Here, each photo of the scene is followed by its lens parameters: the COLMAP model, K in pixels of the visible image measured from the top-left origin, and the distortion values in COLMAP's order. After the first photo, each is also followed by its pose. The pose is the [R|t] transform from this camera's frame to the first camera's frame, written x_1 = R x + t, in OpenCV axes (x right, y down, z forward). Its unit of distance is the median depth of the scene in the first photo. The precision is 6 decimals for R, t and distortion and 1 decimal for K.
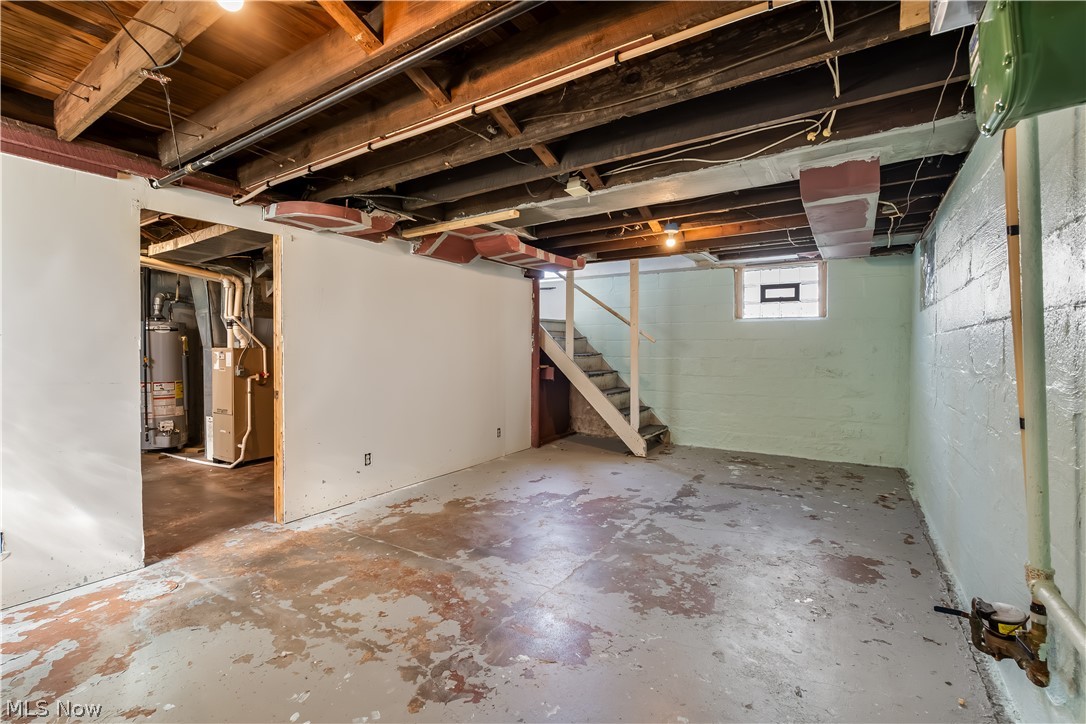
lens RADIAL K [[480.5, 0, 544.4], [0, 480.5, 354.9], [0, 0, 1]] dist [0.000403, 0.000013]
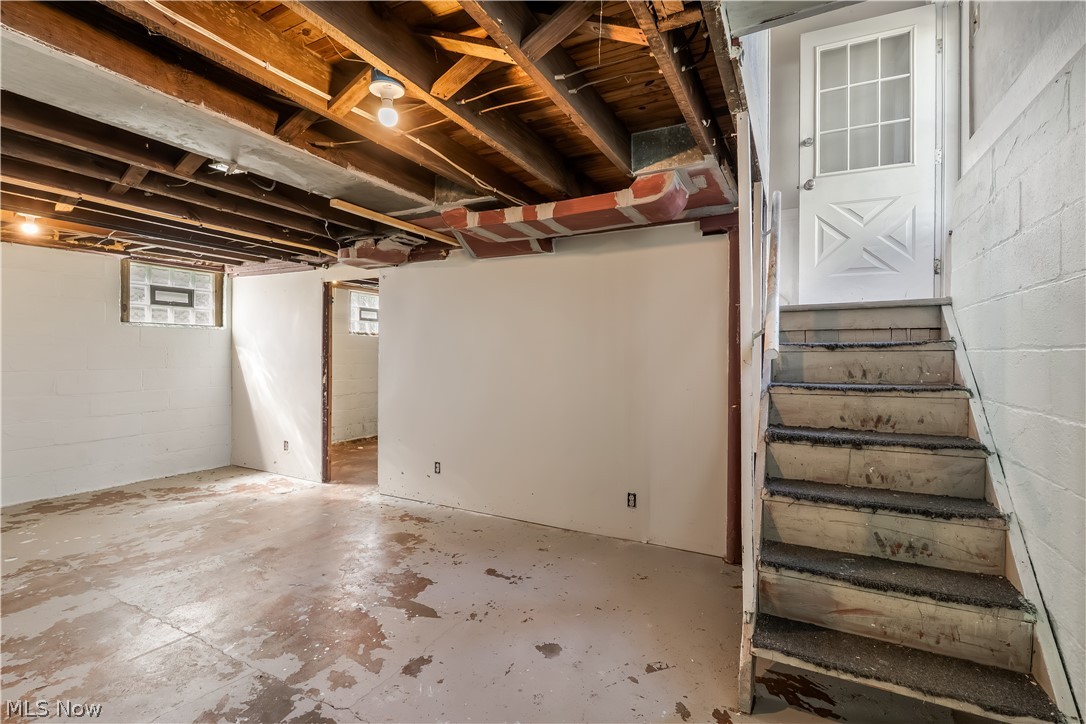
lens RADIAL K [[480.6, 0, 543.0], [0, 480.6, 362.0], [0, 0, 1]] dist [-0.000882, -0.000998]
pose [[0.095641, 0.013537, -0.995324, 0.542103], [-0.019997, 0.999732, 0.011676, -0.024584], [0.995215, 0.018787, 0.095886, 0.869341]]
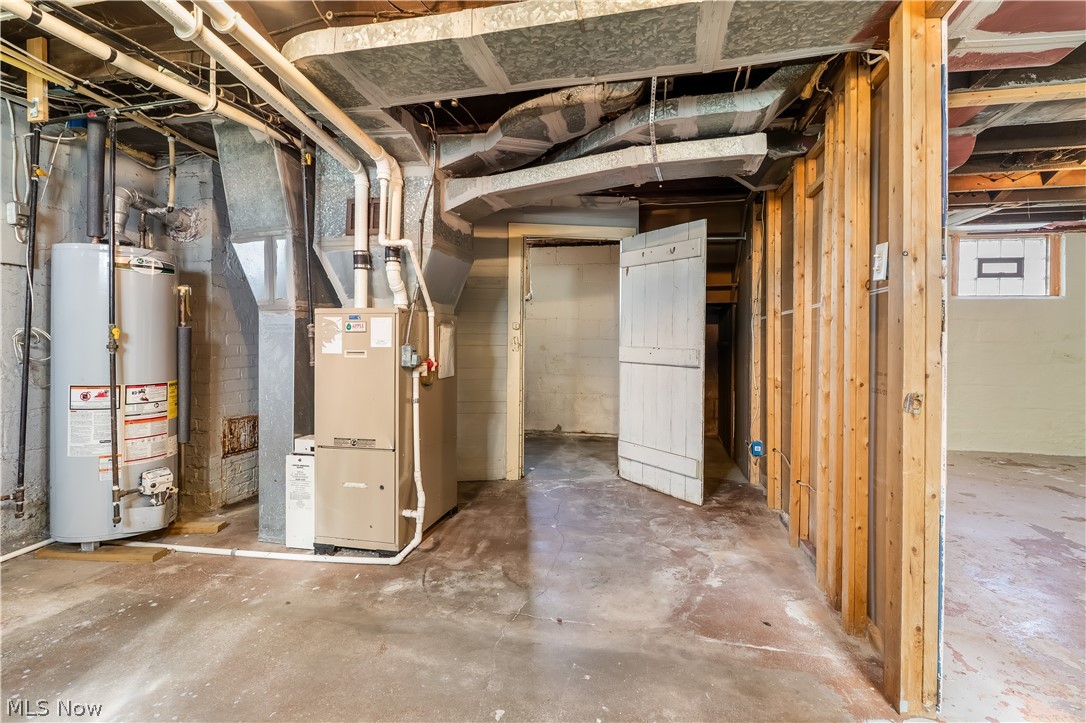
lens RADIAL K [[507.6, 0, 544.1], [0, 507.6, 340.1], [0, 0, 1]] dist [-0.002748, -0.000451]
pose [[0.934319, 0.009524, 0.356309, -0.675506], [-0.003948, 0.999858, -0.016373, 0.024133], [-0.356415, 0.013891, 0.934225, 0.469611]]
